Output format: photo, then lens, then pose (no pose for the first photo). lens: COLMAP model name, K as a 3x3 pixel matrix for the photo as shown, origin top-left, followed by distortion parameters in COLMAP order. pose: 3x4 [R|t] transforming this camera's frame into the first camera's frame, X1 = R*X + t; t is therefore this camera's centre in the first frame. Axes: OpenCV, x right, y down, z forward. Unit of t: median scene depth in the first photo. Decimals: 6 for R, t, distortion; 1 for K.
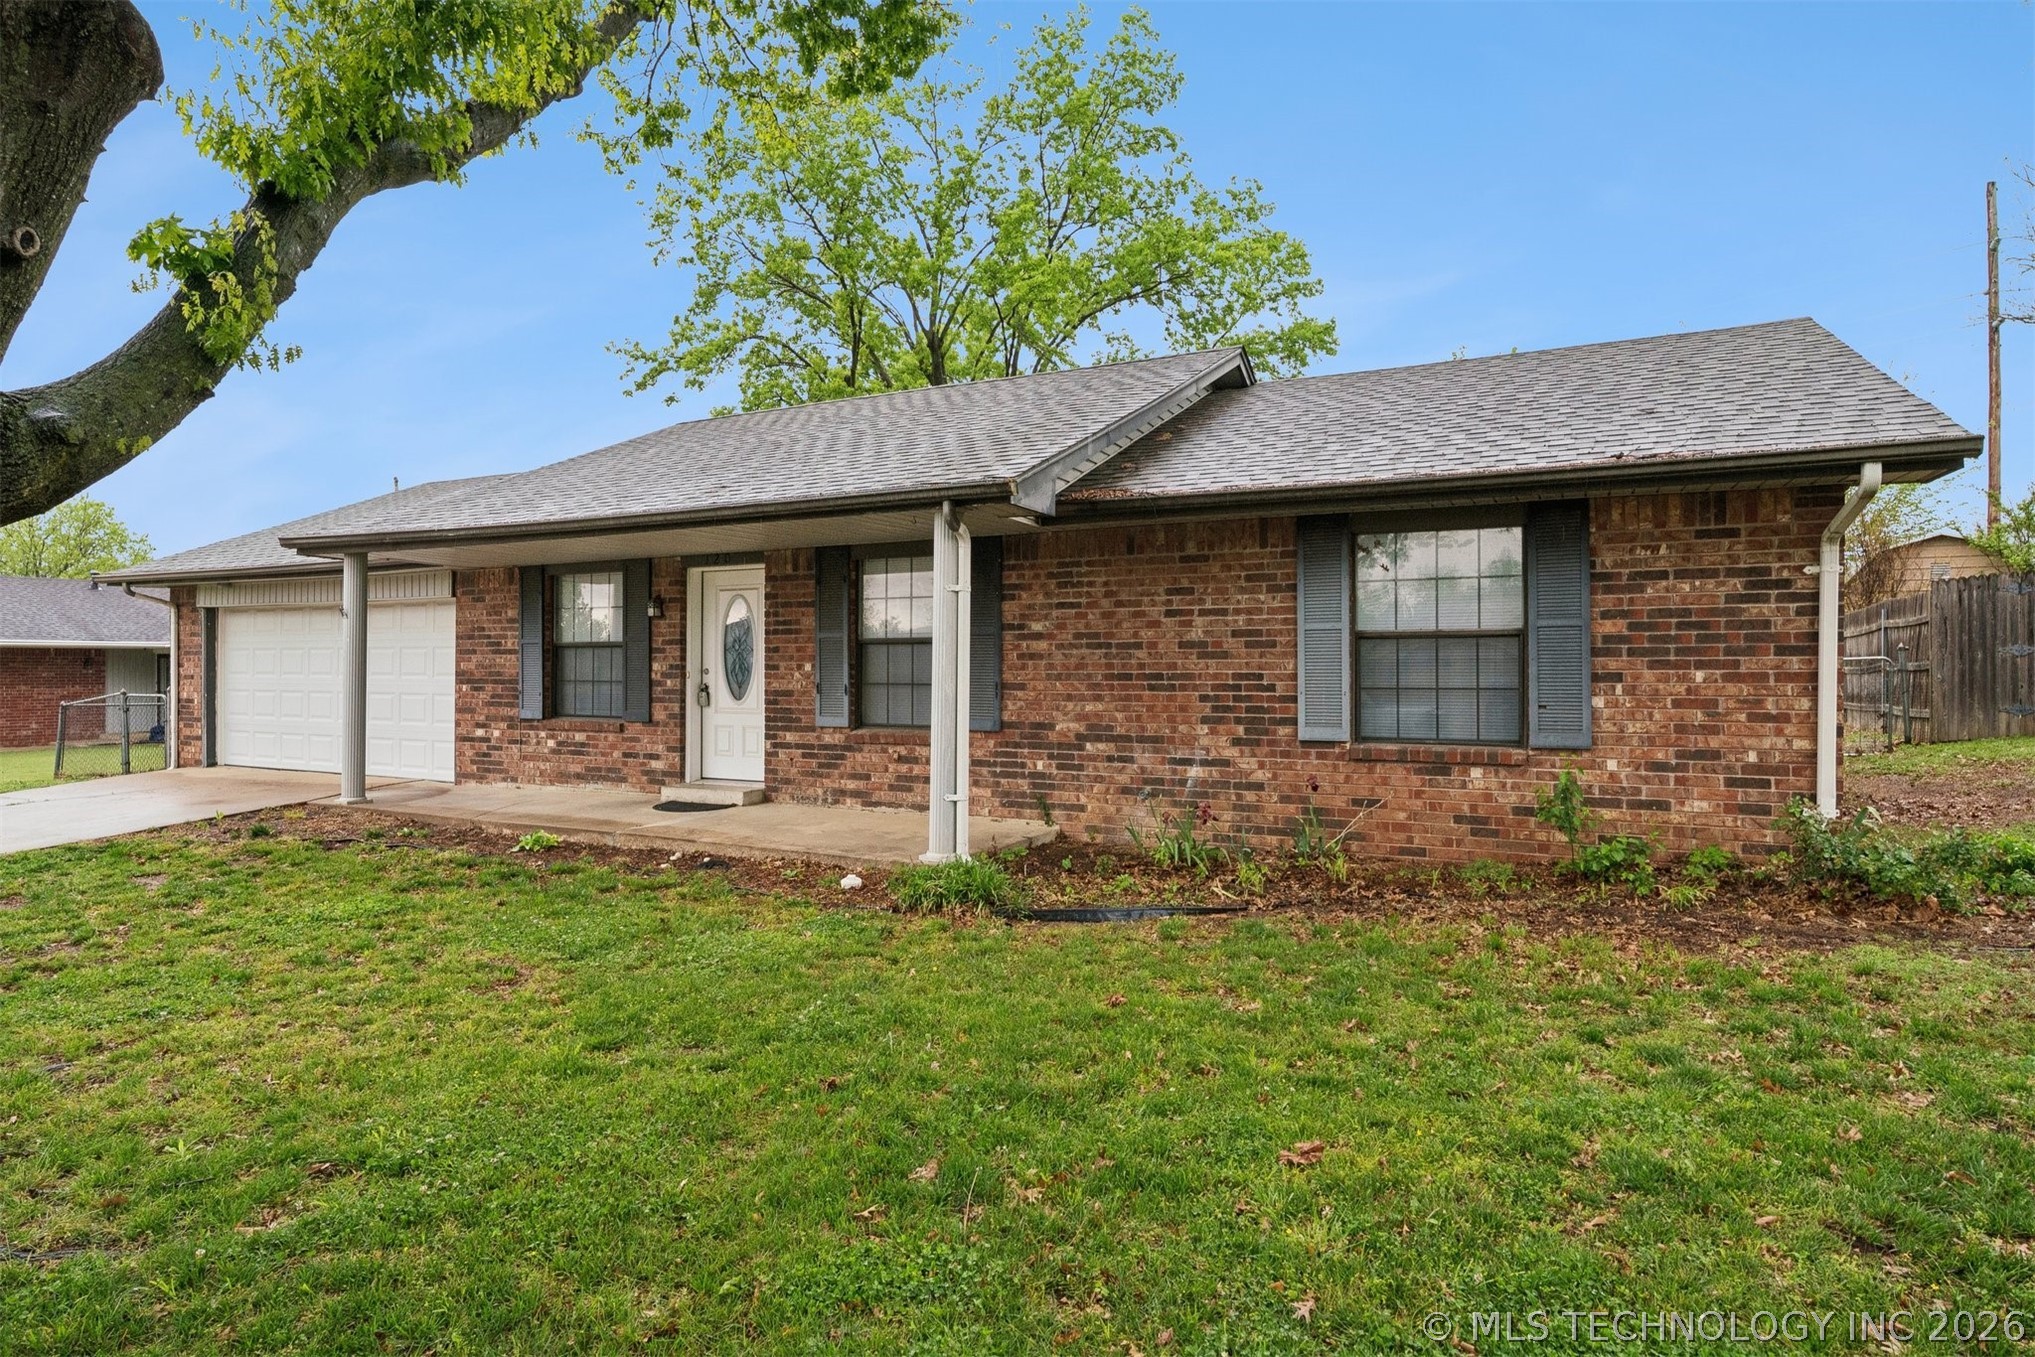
lens RADIAL K [[1096.9, 0, 1017.5], [0, 1096.9, 678.5], [0, 0, 1]] dist [-0.003871, -0.000082]
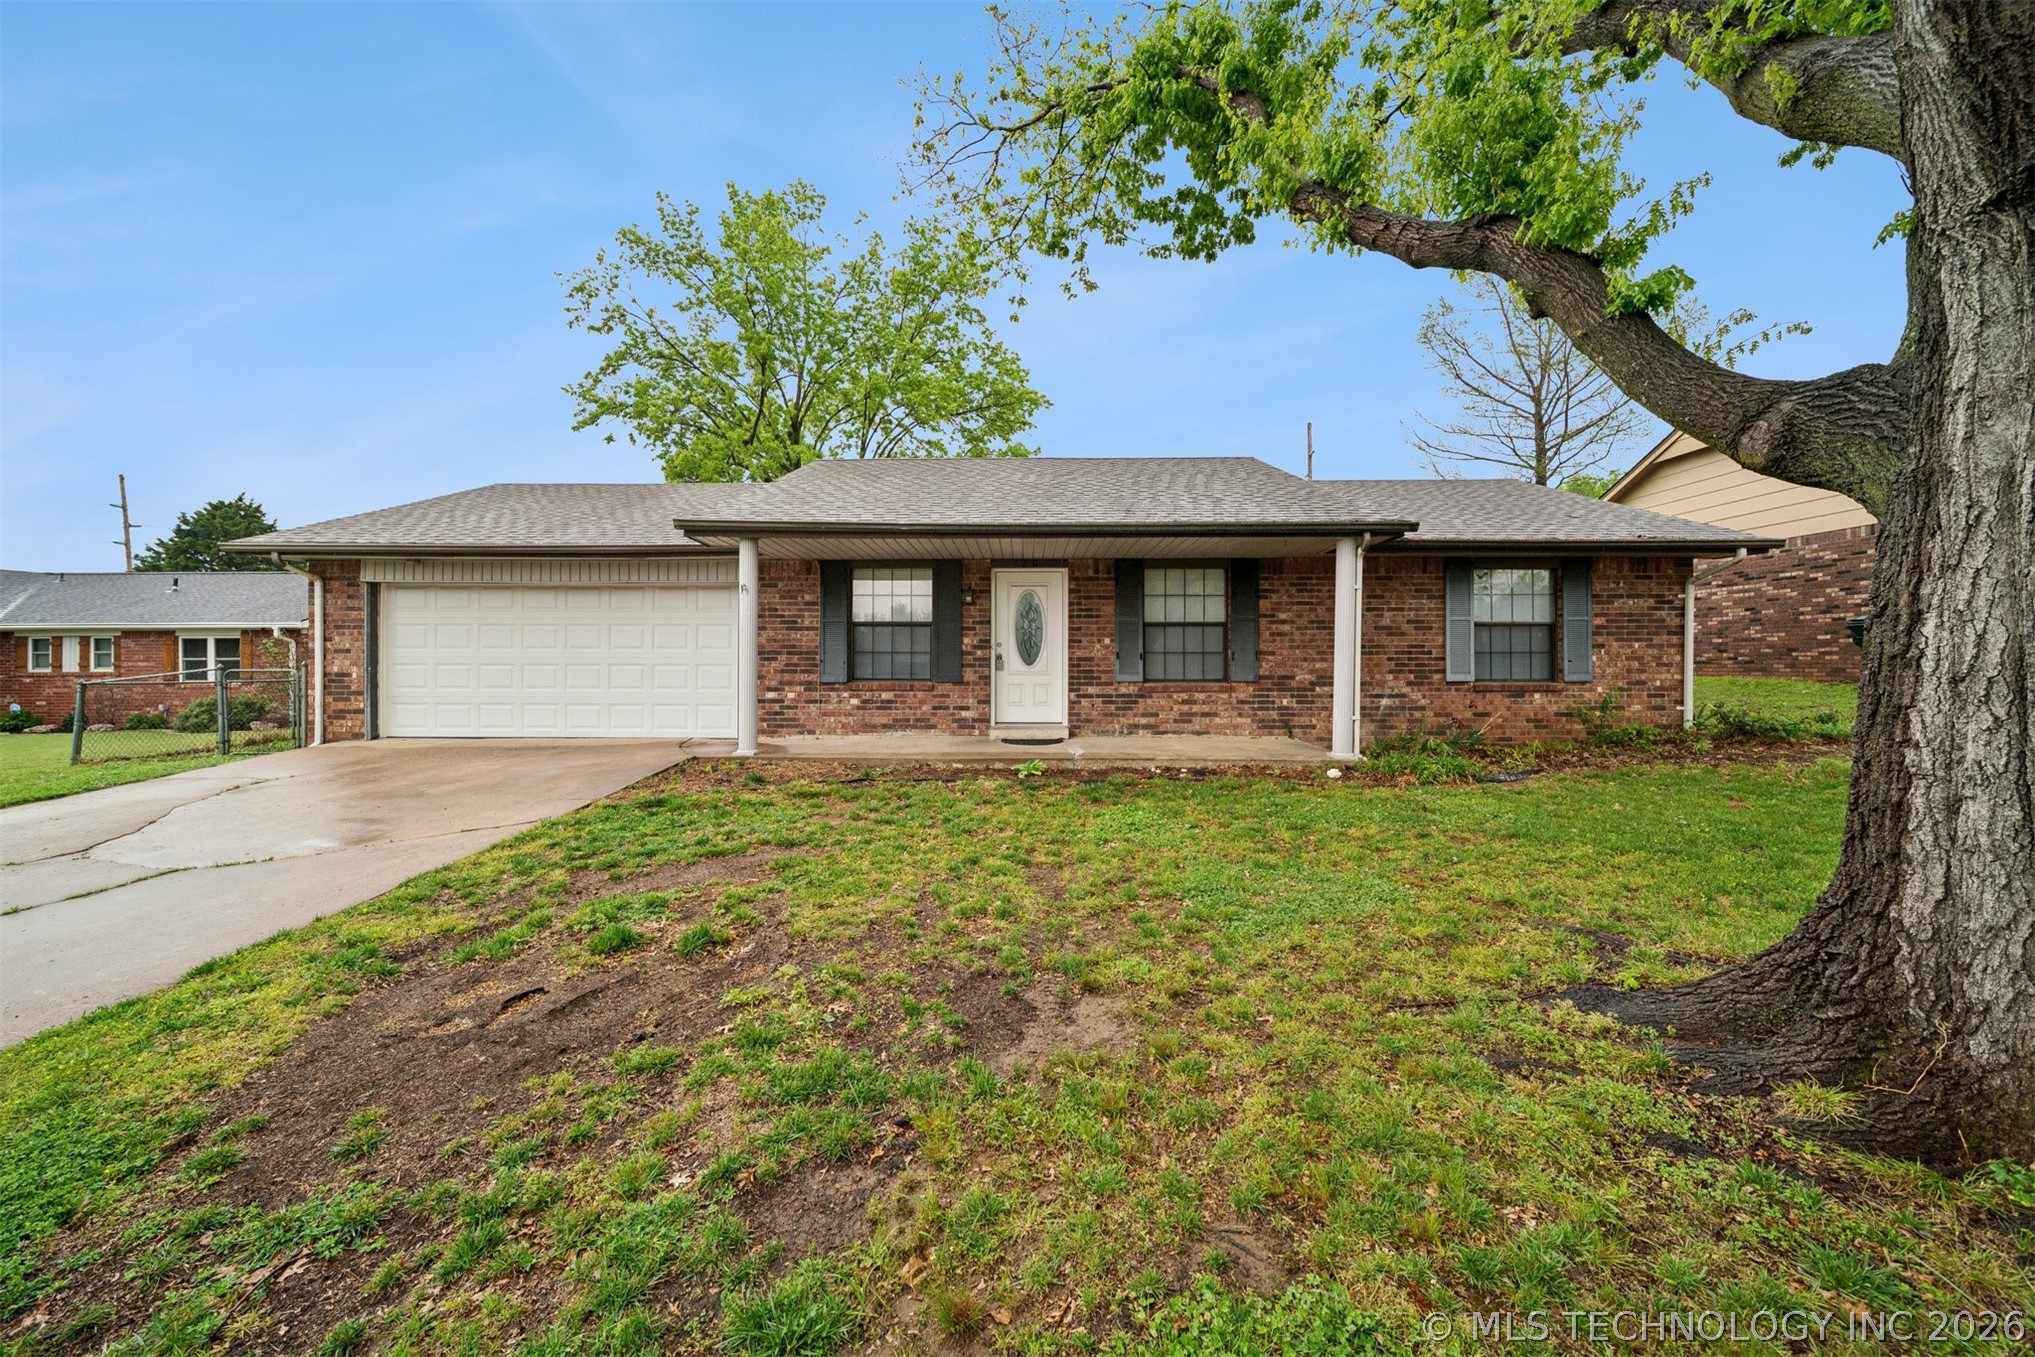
lens RADIAL K [[710.3, 0, 1002.3], [0, 710.3, 669.3], [0, 0, 1]] dist [-0.002169, -0.000126]
pose [[0.897849, -0.003280, 0.440292, -0.722930], [0.004565, 0.999988, -0.001860, 0.027792], [-0.440281, 0.003680, 0.897853, 0.218579]]
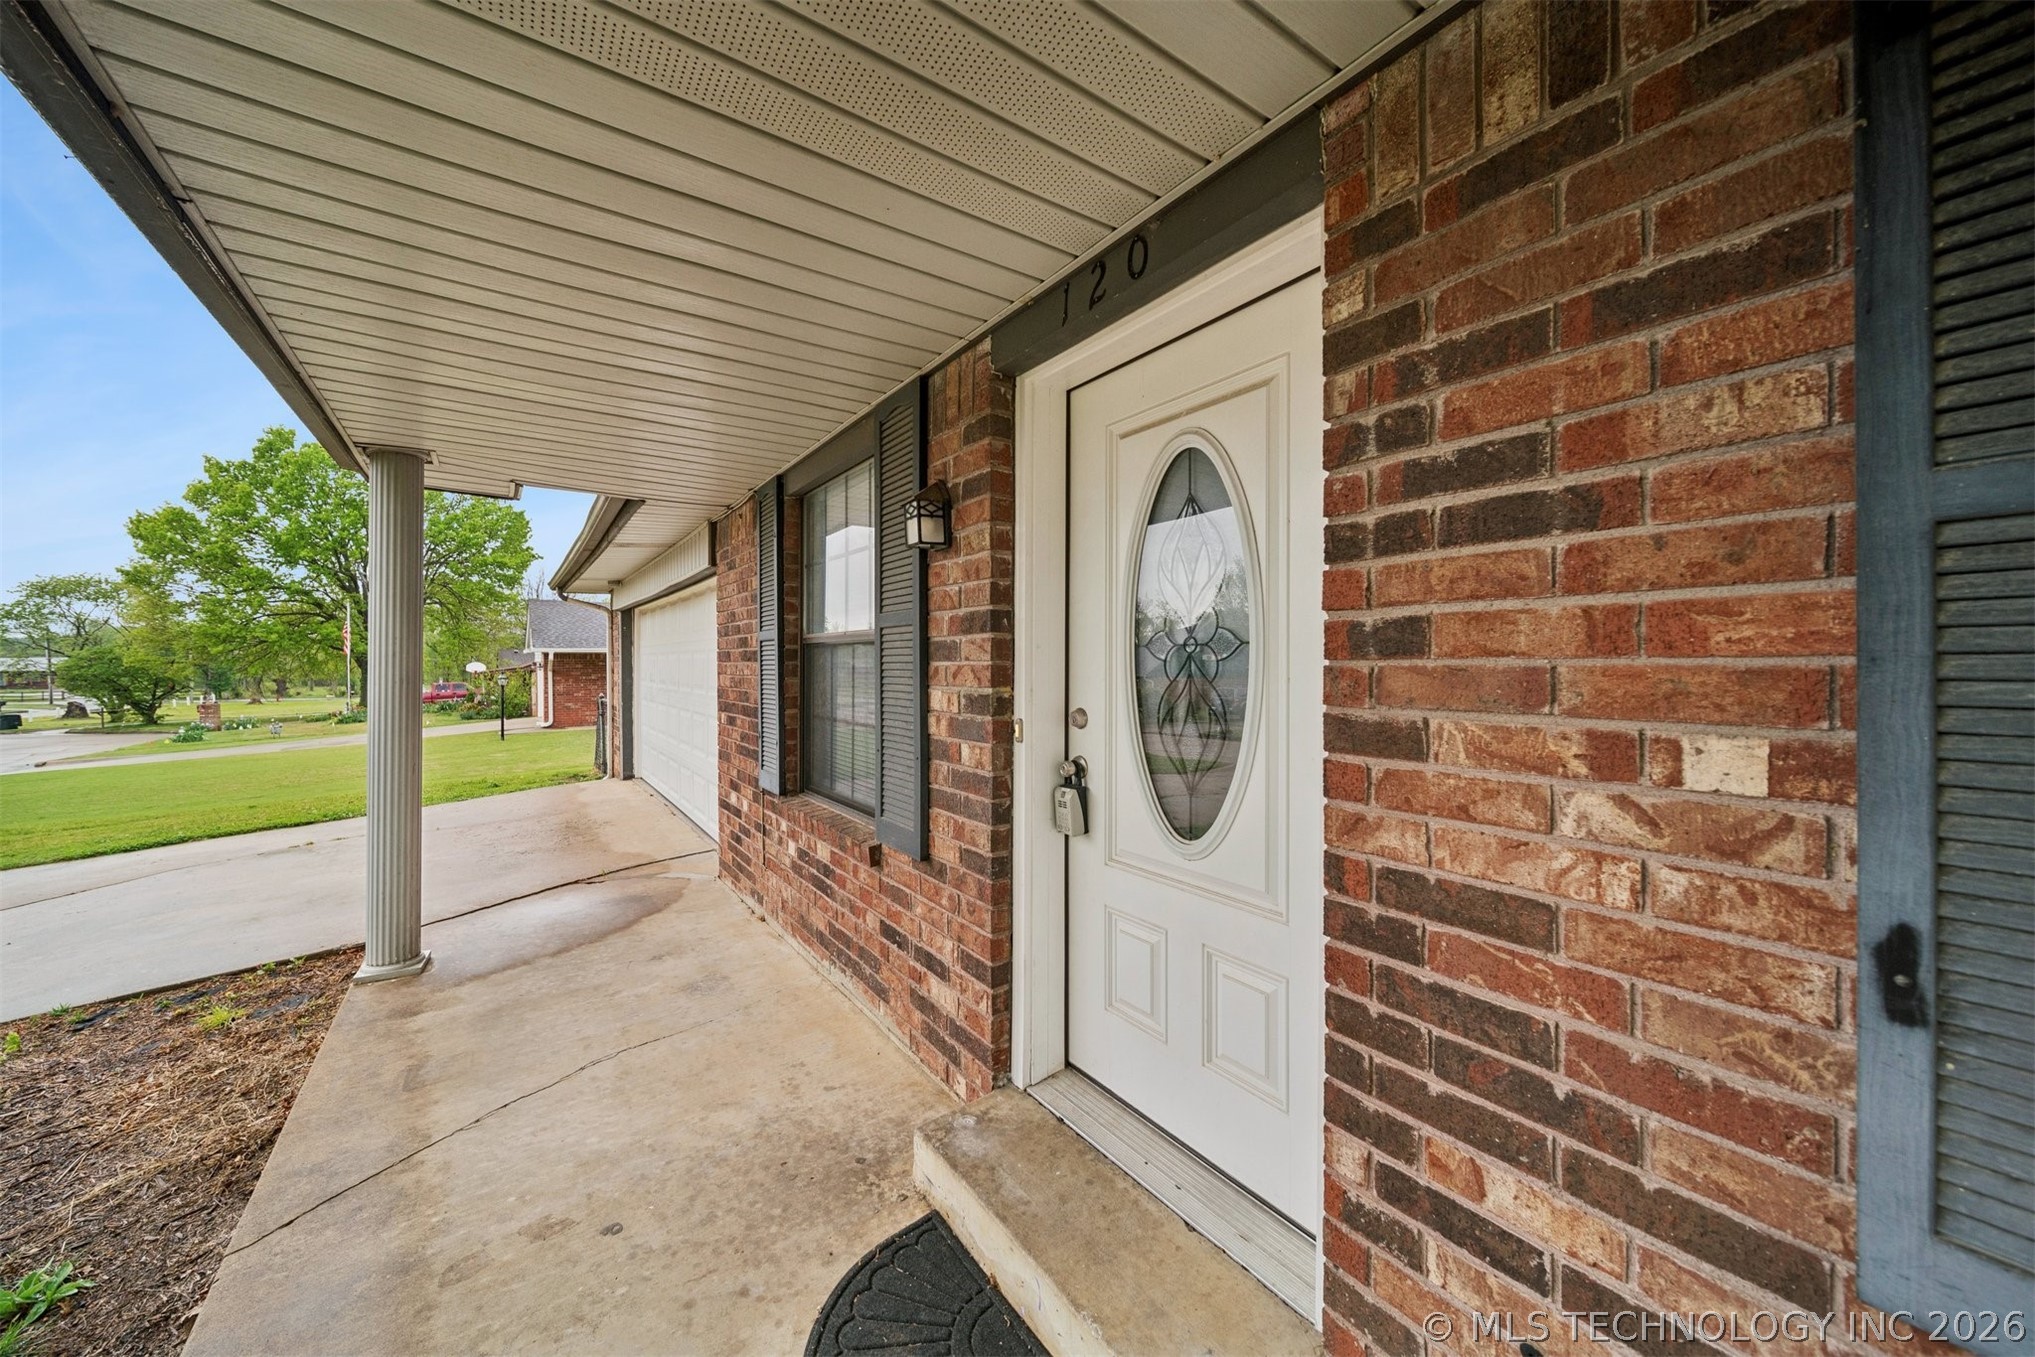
lens RADIAL K [[716.0, 0, 1008.0], [0, 716.0, 668.4], [0, 0, 1]] dist [-0.000541, -0.000029]
pose [[0.880554, -0.000542, -0.473945, -0.223856], [0.001027, 0.999999, 0.000764, -0.021911], [0.473944, -0.001160, 0.880554, 0.880806]]
